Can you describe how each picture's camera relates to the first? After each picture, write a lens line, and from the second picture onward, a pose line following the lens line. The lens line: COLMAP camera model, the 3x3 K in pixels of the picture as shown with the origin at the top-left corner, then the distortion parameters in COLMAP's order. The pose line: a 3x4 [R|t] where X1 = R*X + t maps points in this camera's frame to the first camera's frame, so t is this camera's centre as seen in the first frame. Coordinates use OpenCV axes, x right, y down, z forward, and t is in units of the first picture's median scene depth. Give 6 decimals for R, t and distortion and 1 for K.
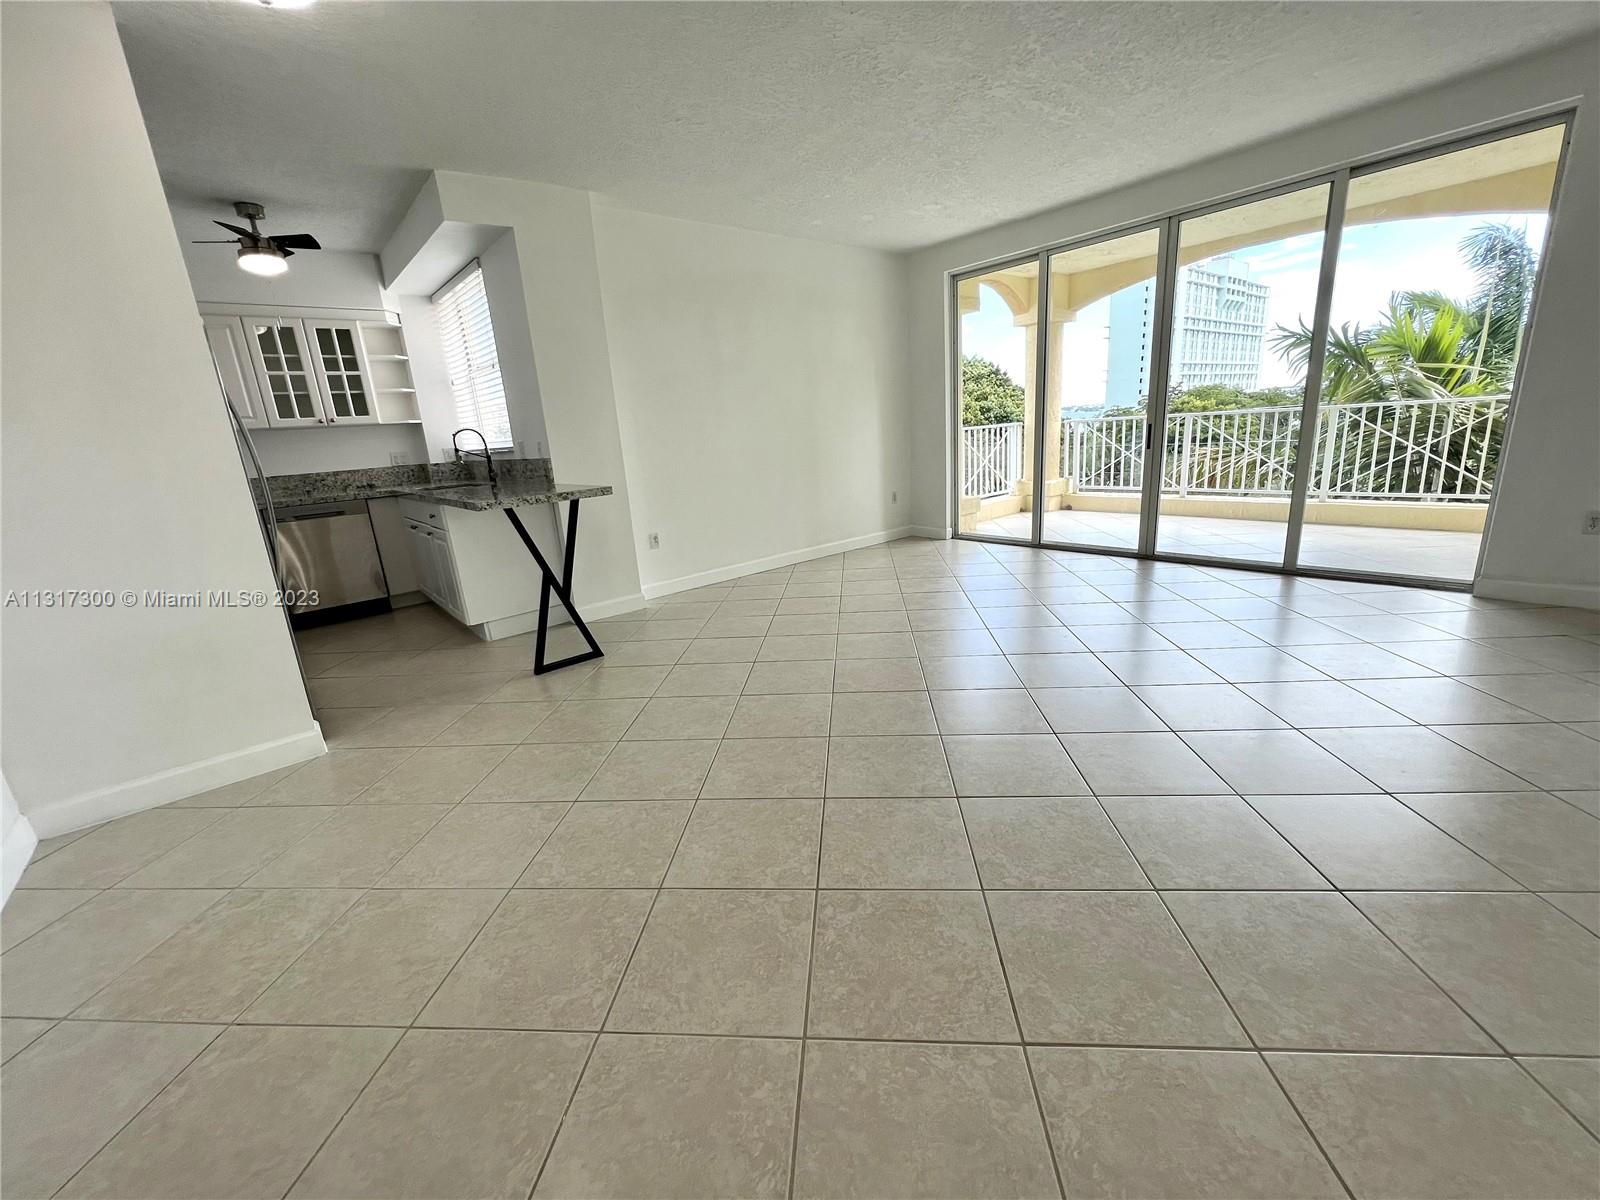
lens RADIAL K [[642.9, 0, 798.8], [0, 642.9, 597.0], [0, 0, 1]] dist [0.001028, 0.000452]
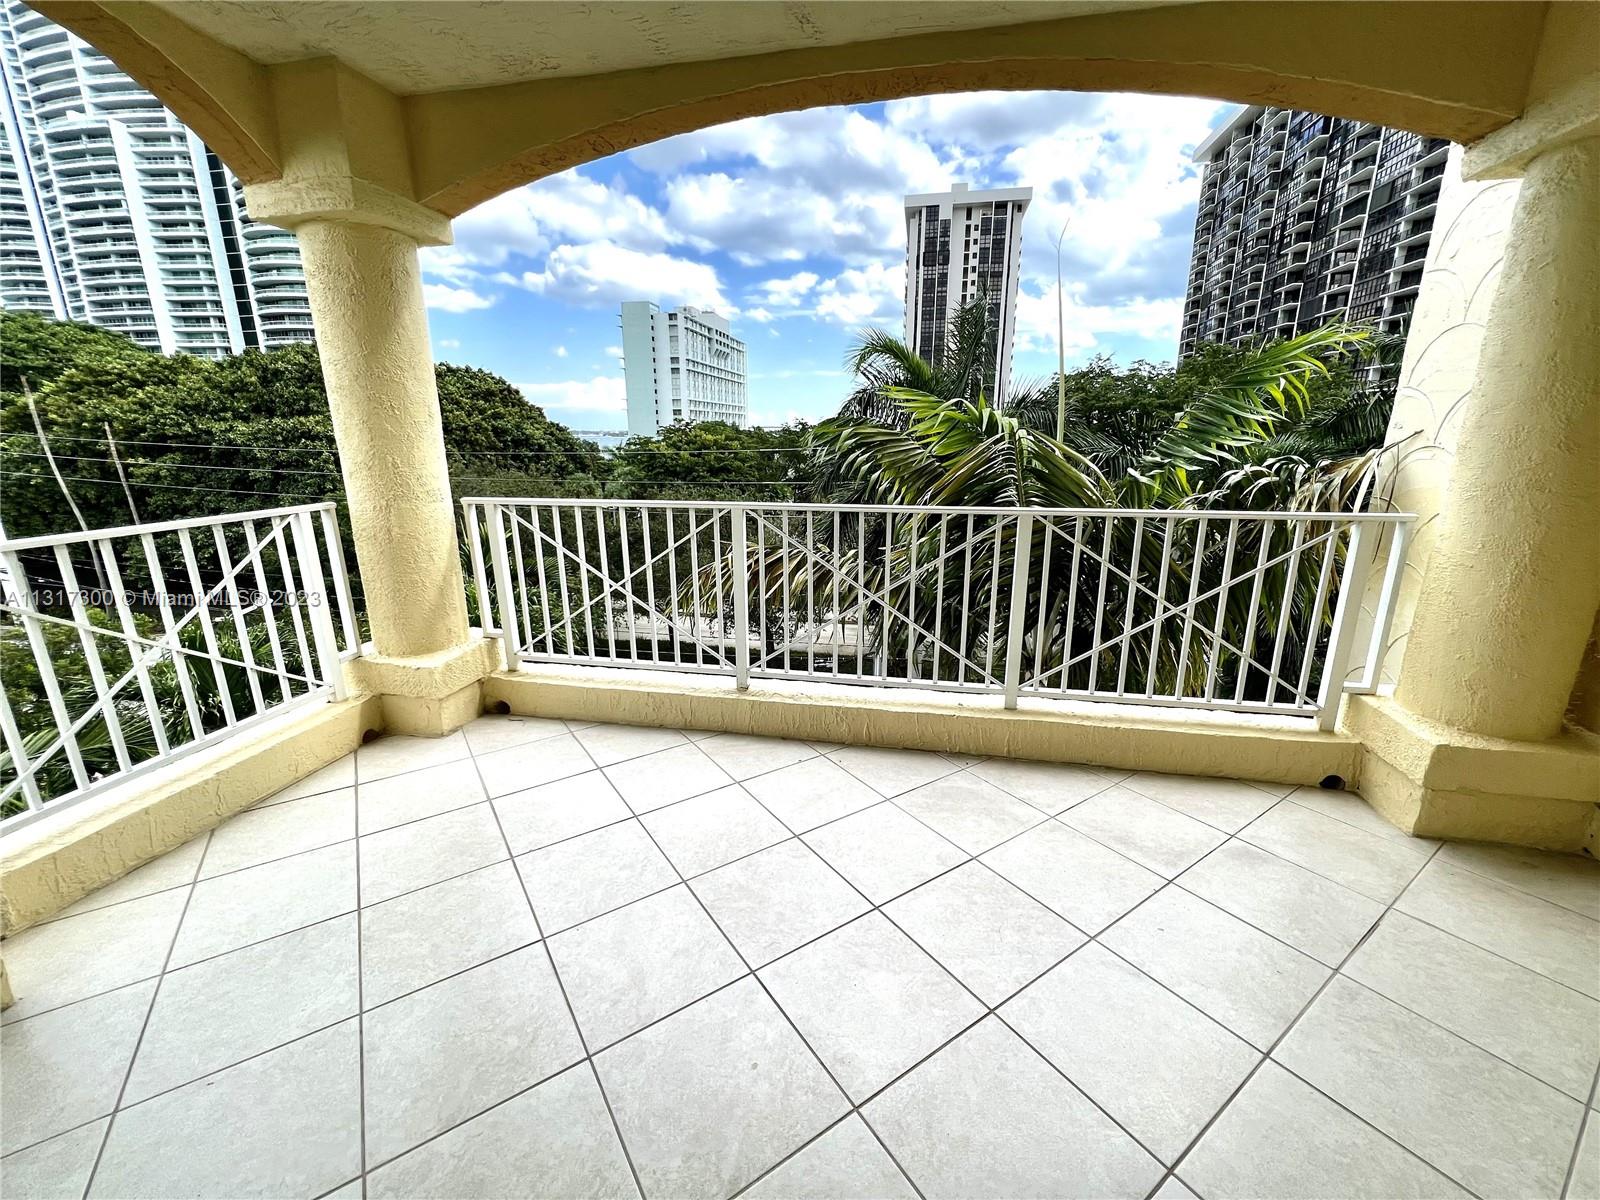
lens RADIAL K [[642.9, 0, 798.8], [0, 642.9, 597.0], [0, 0, 1]] dist [0.001028, 0.000452]
pose [[0.778196, -0.099100, 0.620153, 1.744206], [0.119188, 0.992830, 0.009091, -1.041981], [-0.616608, 0.066840, 0.784428, 3.012770]]
